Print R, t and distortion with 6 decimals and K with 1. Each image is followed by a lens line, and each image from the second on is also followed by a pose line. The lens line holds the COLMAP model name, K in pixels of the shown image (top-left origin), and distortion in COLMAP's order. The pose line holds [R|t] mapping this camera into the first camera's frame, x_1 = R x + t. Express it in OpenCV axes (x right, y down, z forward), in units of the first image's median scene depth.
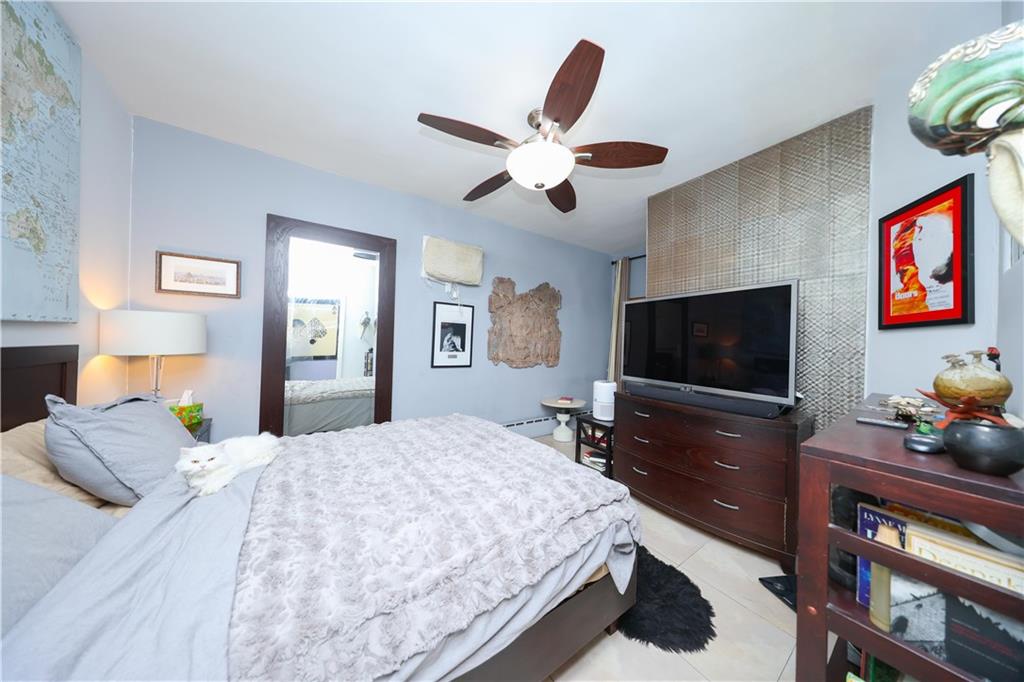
lens RADIAL K [[295.6, 0, 510.7], [0, 295.6, 340.0], [0, 0, 1]] dist [-0.000167, 0.000031]
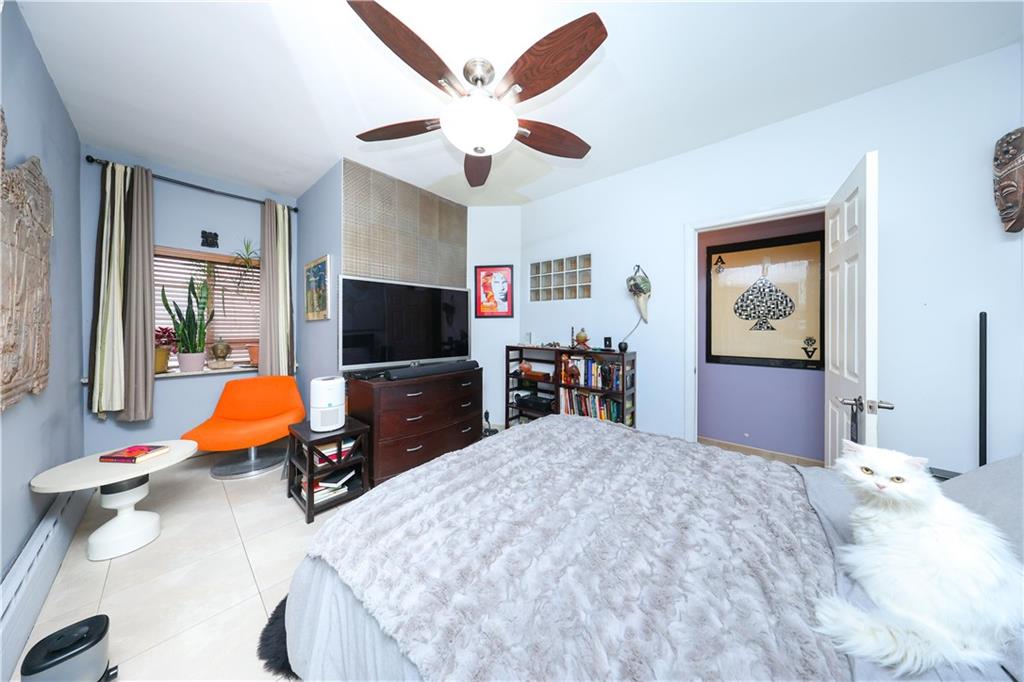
lens RADIAL K [[295.6, 0, 510.7], [0, 295.6, 340.0], [0, 0, 1]] dist [-0.000167, 0.000031]
pose [[-0.274279, -0.060585, 0.959740, -0.776537], [-0.006622, 0.998109, 0.061115, -0.007072], [-0.961627, 0.010407, -0.274162, 1.159531]]
